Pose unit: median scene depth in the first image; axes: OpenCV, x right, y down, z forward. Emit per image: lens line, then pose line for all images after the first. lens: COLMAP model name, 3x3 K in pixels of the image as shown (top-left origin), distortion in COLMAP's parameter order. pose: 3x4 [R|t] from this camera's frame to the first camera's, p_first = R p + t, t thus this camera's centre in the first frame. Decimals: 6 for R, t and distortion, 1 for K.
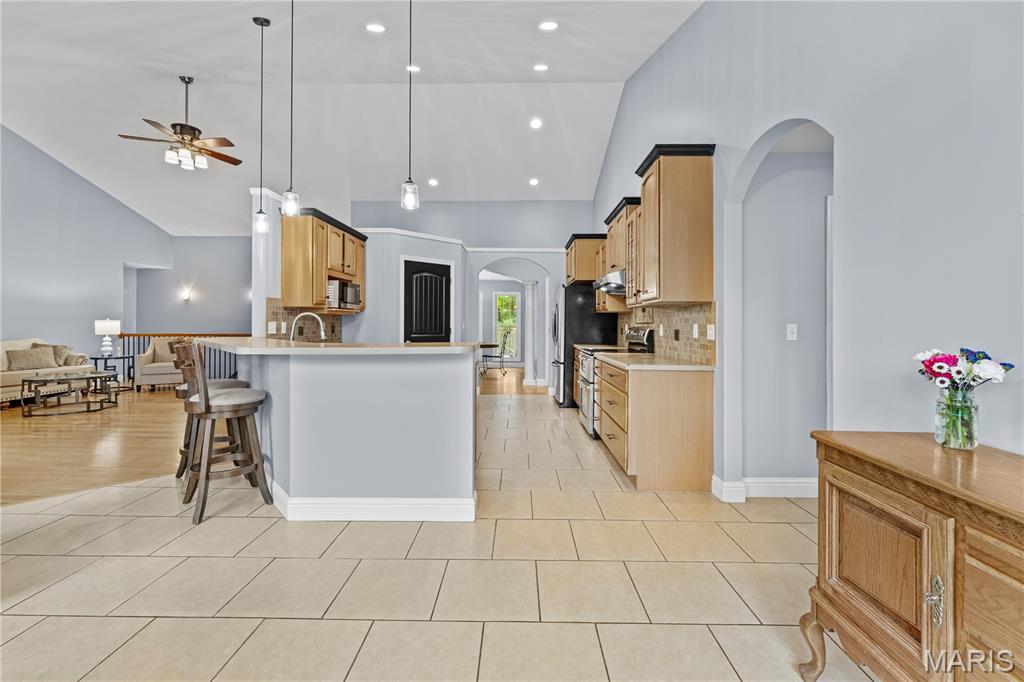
lens RADIAL K [[413.5, 0, 510.0], [0, 413.5, 318.7], [0, 0, 1]] dist [-0.001735, -0.000388]
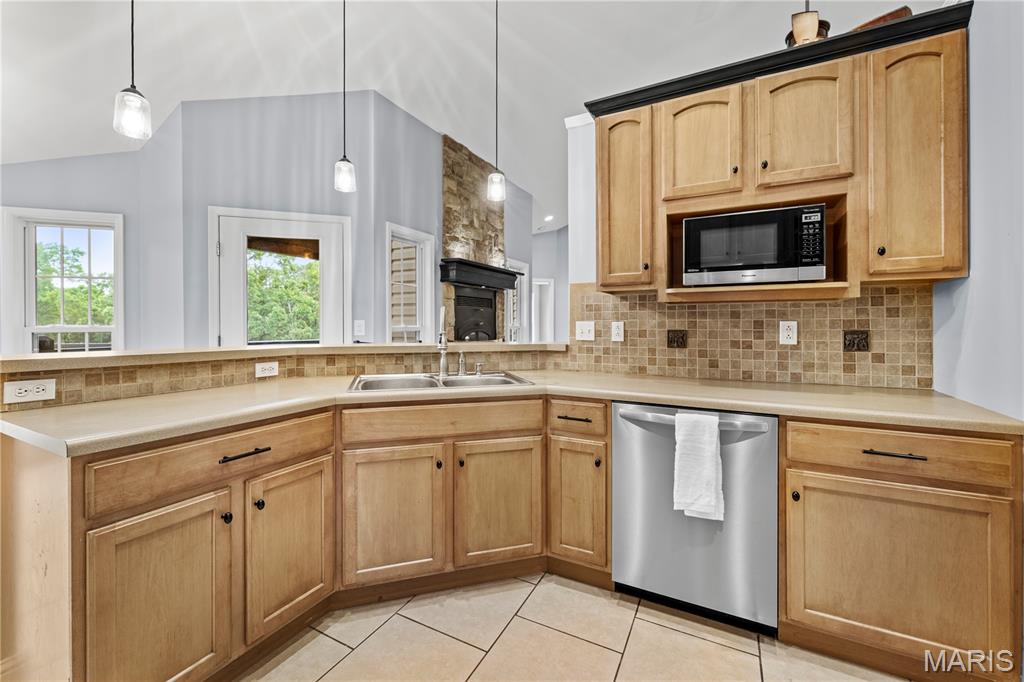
lens RADIAL K [[416.9, 0, 511.2], [0, 416.9, 325.4], [0, 0, 1]] dist [-0.003403, -0.000444]
pose [[-0.451659, 0.000156, -0.892190, 0.026883], [0.007589, 0.999964, -0.003667, 0.009815], [0.892158, -0.008427, -0.451644, 0.788629]]
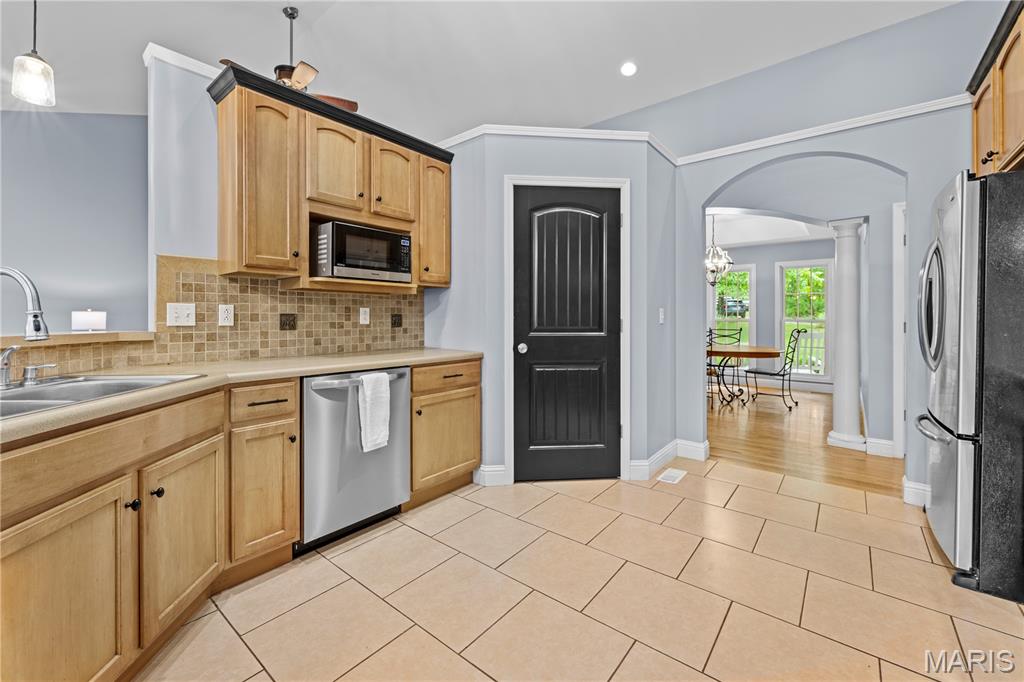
lens RADIAL K [[413.5, 0, 510.0], [0, 413.5, 318.7], [0, 0, 1]] dist [-0.001735, -0.000388]
pose [[0.787420, -0.000901, -0.616417, 0.050054], [0.006862, 0.999950, 0.007304, 0.017275], [0.616379, -0.009981, 0.787386, 0.561888]]
